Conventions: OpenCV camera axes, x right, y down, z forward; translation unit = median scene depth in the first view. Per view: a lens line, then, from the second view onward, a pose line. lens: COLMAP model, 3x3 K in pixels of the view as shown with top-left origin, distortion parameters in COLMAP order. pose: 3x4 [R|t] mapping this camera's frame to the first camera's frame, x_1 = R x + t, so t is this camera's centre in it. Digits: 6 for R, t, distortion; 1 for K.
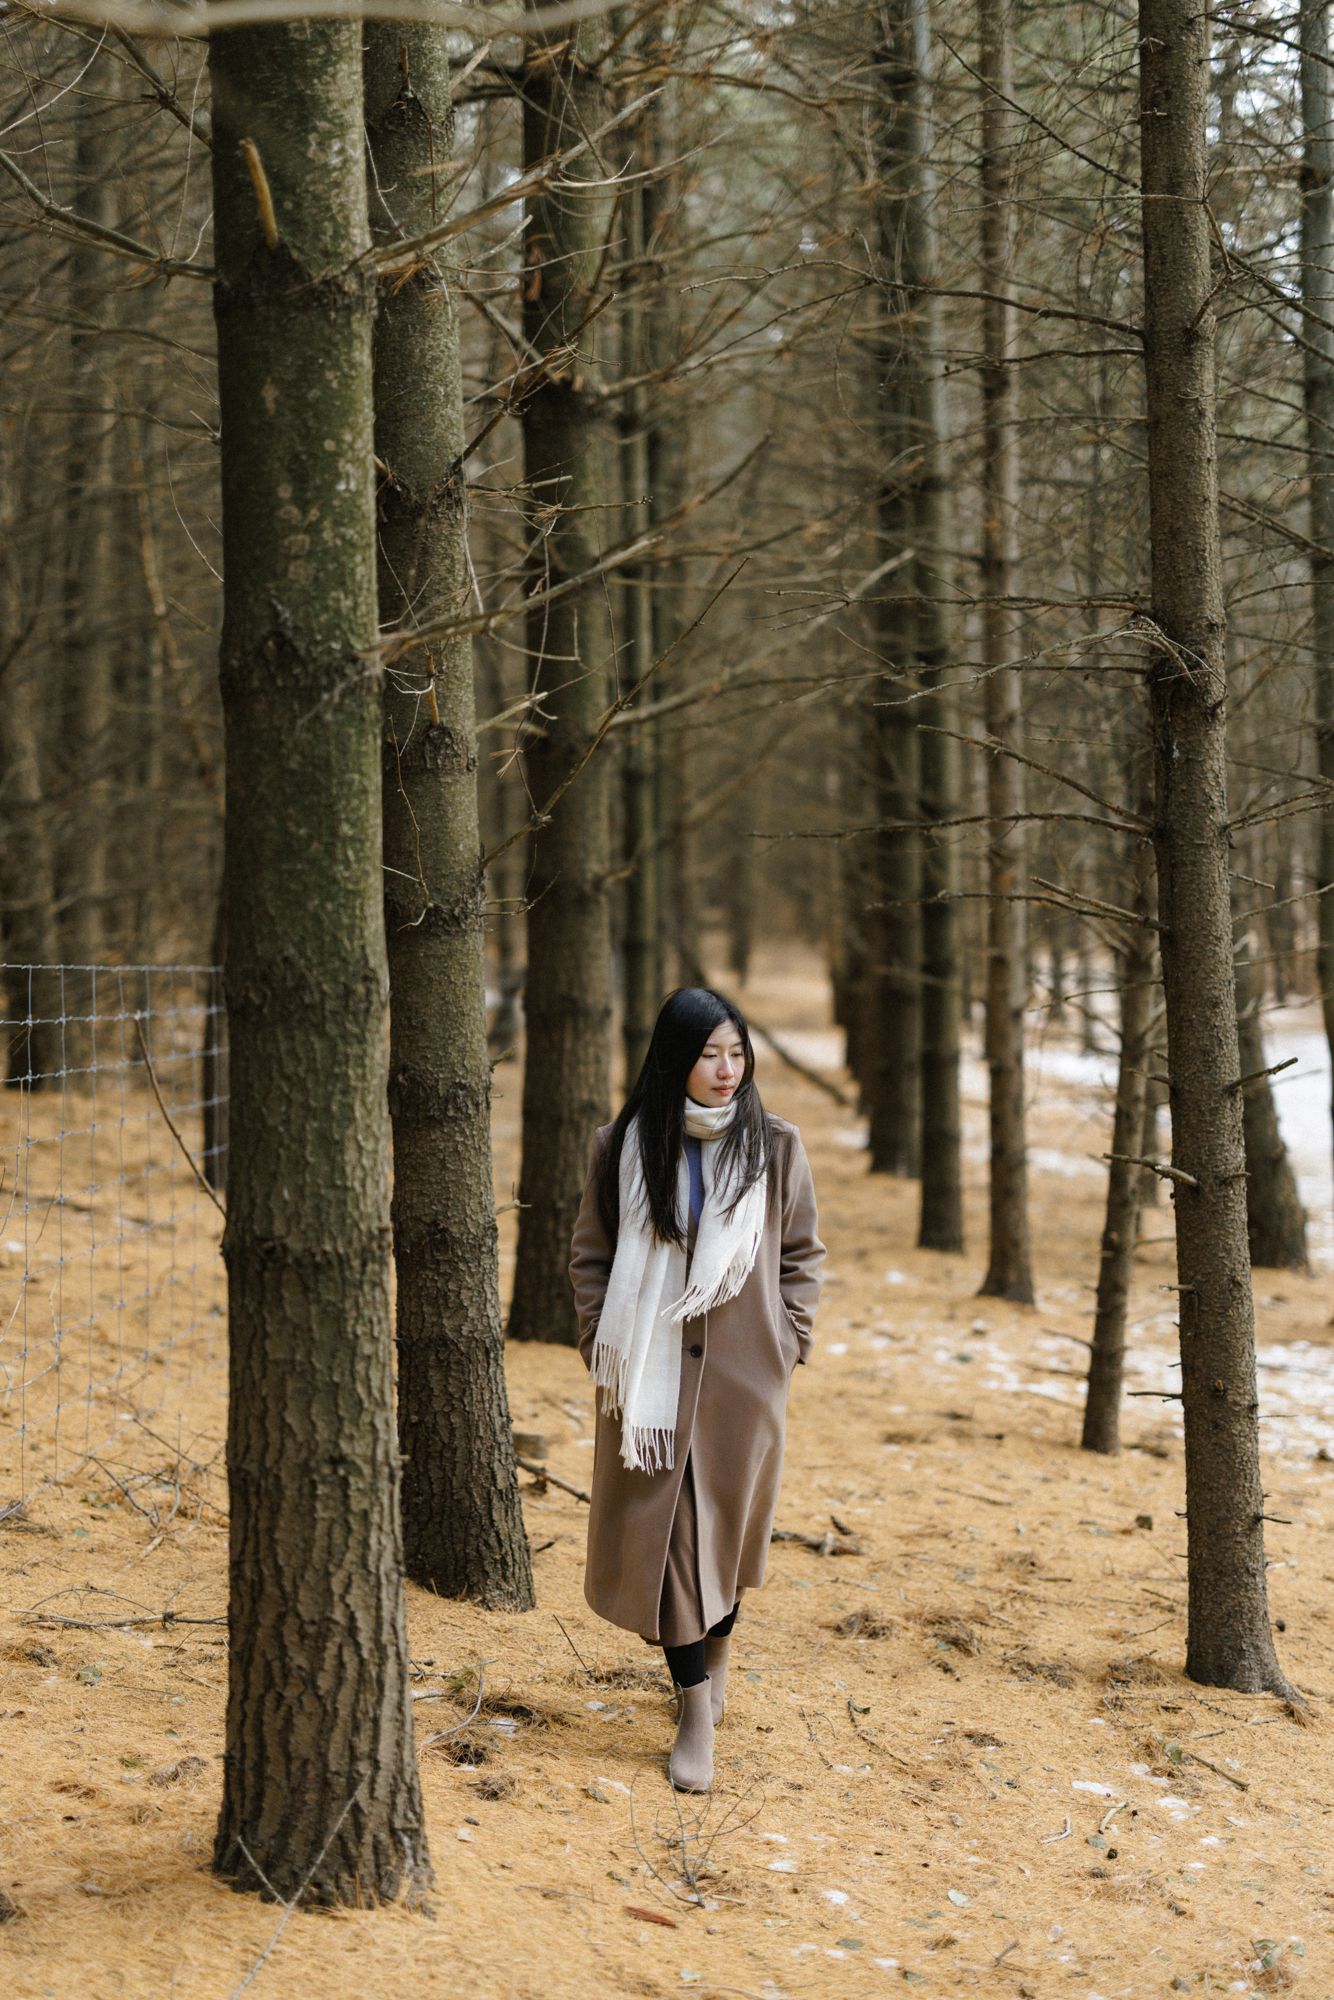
lens RADIAL K [[2760.7, 0, 661.4], [0, 2760.7, 1067.5], [0, 0, 1]] dist [0.021335, 0.051936]
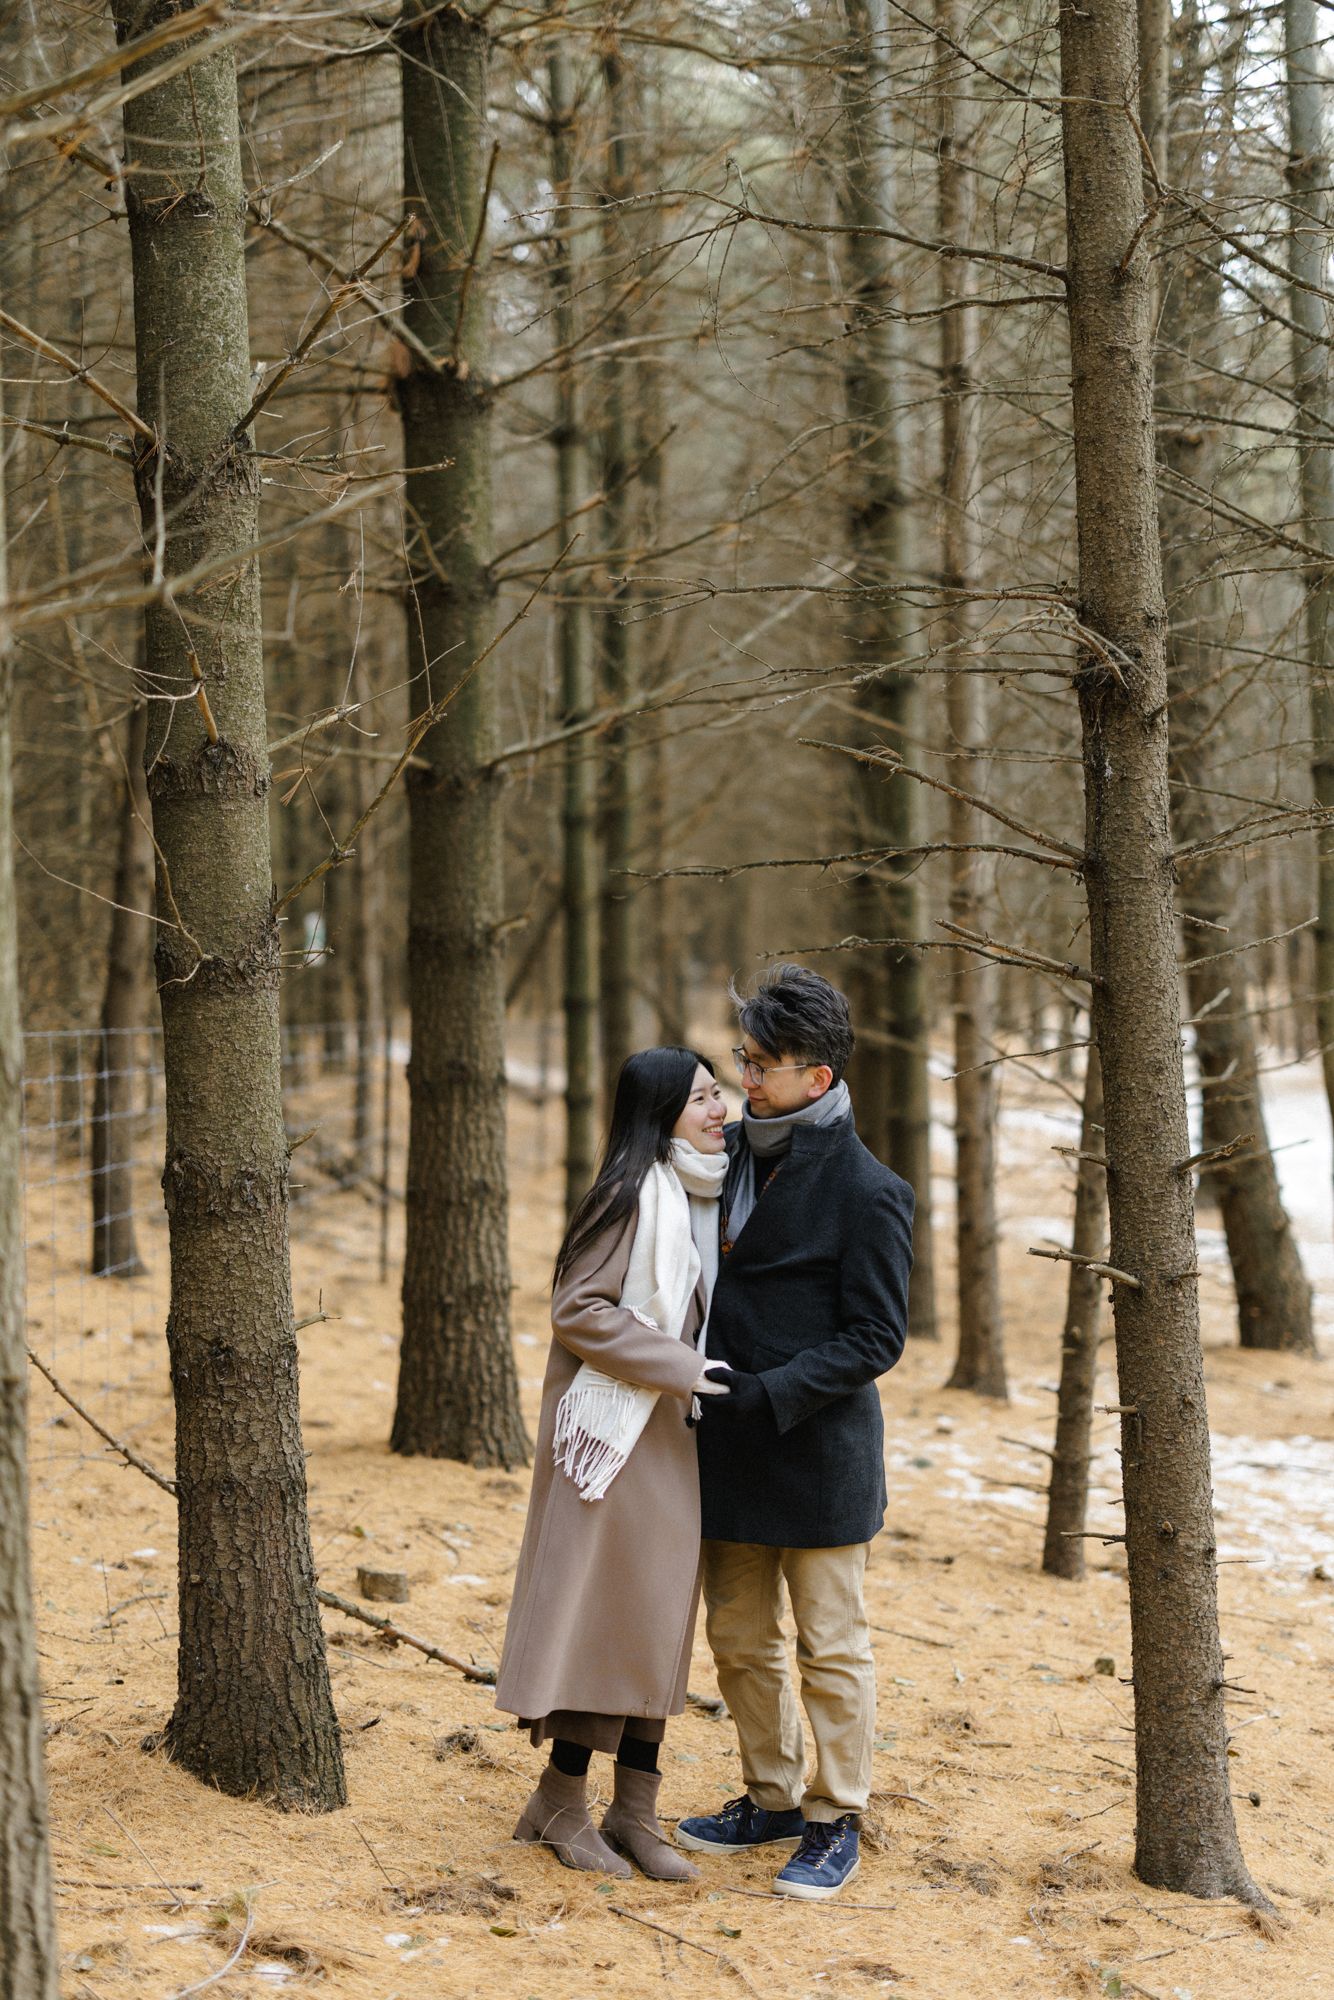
lens RADIAL K [[2922.2, 0, 668.3], [0, 2922.2, 1071.6], [0, 0, 1]] dist [0.026341, -0.018148]
pose [[0.999926, -0.007415, 0.009605, 0.043138], [0.007614, 0.999752, -0.020913, -0.004846], [-0.009447, 0.020984, 0.999735, 0.115171]]
